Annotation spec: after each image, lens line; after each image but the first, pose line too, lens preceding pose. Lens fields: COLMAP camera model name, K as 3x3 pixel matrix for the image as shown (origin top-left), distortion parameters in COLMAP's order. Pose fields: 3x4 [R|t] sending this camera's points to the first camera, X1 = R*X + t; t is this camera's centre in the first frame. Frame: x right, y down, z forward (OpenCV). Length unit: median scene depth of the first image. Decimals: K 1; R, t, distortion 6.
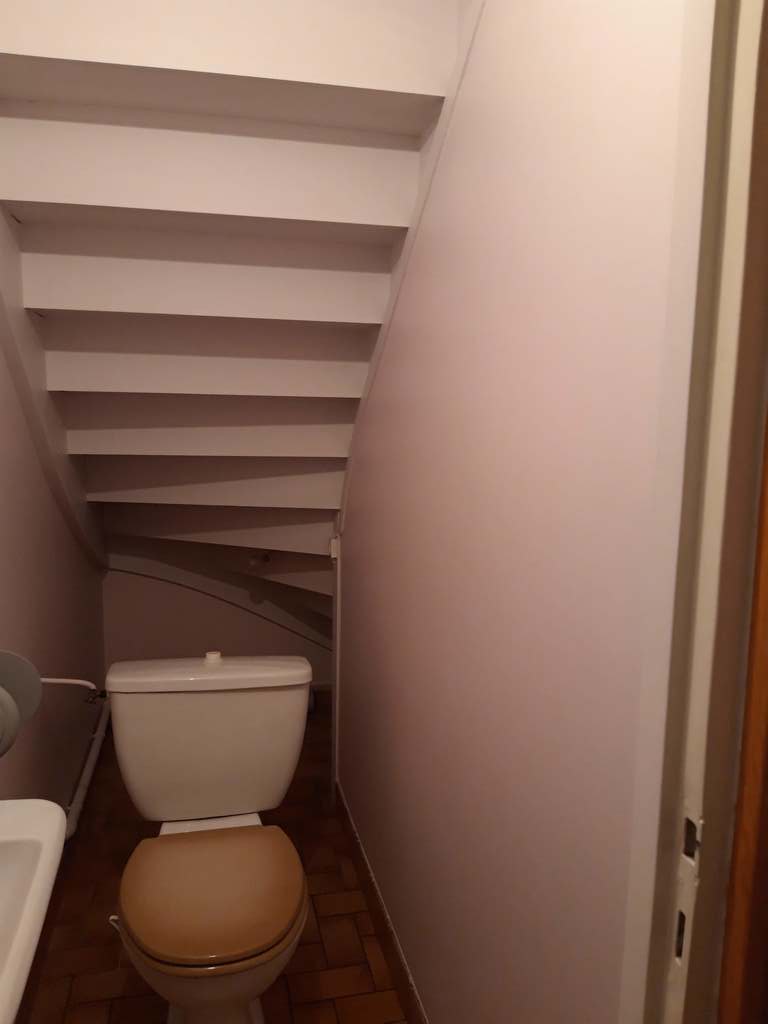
lens RADIAL K [[817.7, 0, 376.6], [0, 817.7, 513.4], [0, 0, 1]] dist [0.103300, -0.169076]
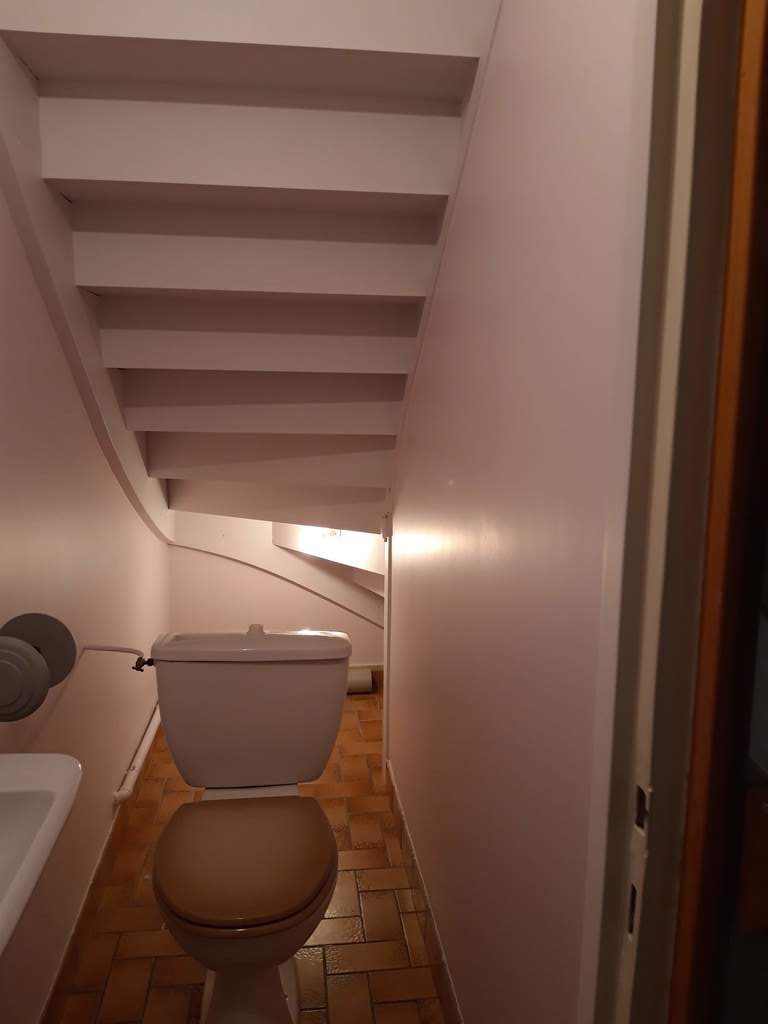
lens RADIAL K [[817.7, 0, 376.6], [0, 817.7, 513.4], [0, 0, 1]] dist [0.103300, -0.169076]
pose [[0.994289, 0.013626, -0.105845, 0.055407], [-0.012028, 0.999804, 0.015727, 0.013973], [0.106039, -0.014364, 0.994258, 0.009582]]
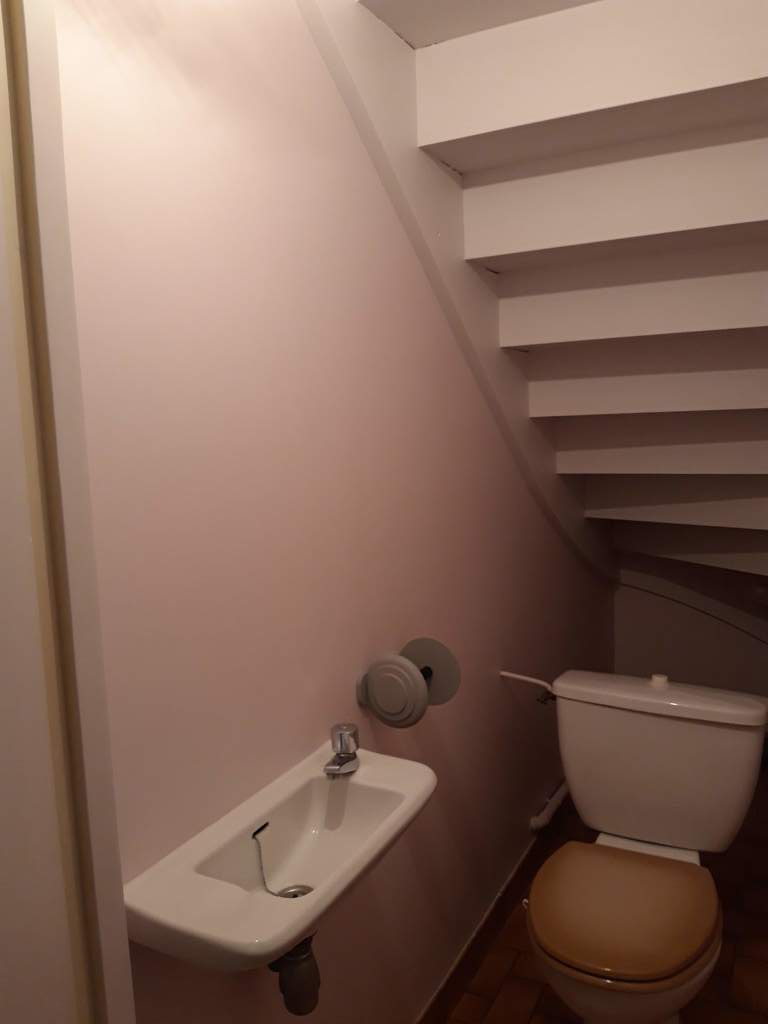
lens RADIAL K [[817.7, 0, 376.6], [0, 817.7, 513.4], [0, 0, 1]] dist [0.103300, -0.169076]
pose [[0.756737, 0.028808, -0.653084, 0.184768], [-0.043280, 0.999044, -0.006080, -0.002741], [0.652285, 0.032866, 0.757261, 0.029647]]
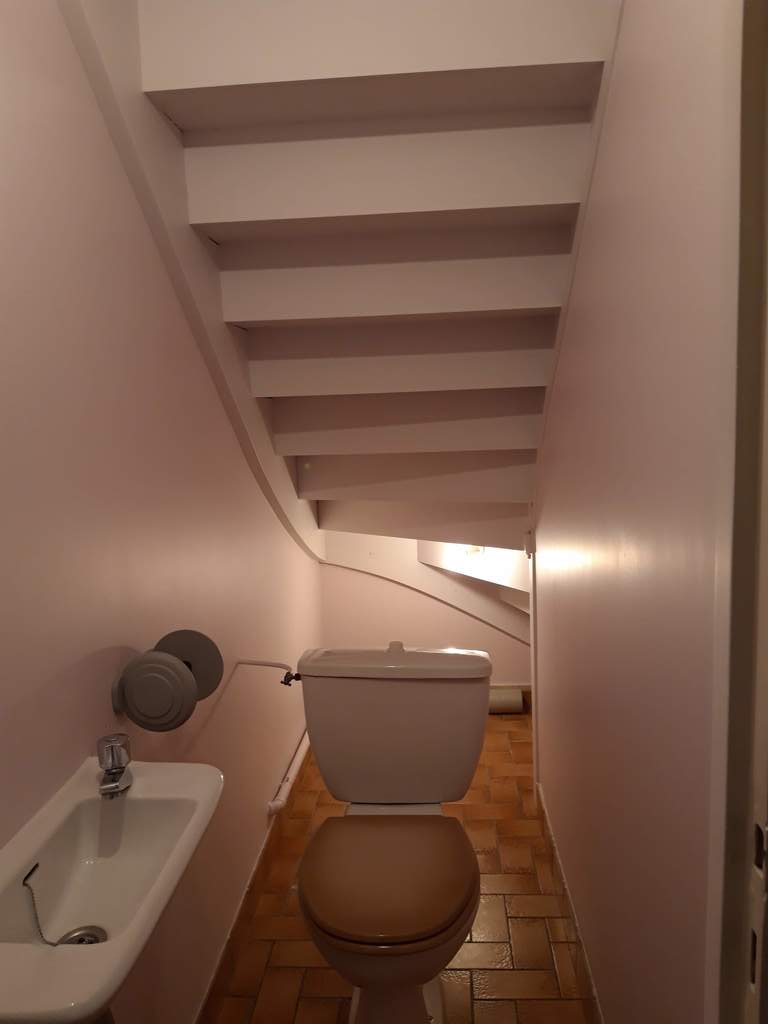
lens RADIAL K [[817.7, 0, 376.6], [0, 817.7, 513.4], [0, 0, 1]] dist [0.103300, -0.169076]
pose [[0.955910, -0.010285, -0.293480, 0.080645], [0.009584, 0.999947, -0.003826, 0.012082], [0.293504, 0.000845, 0.955957, 0.013744]]
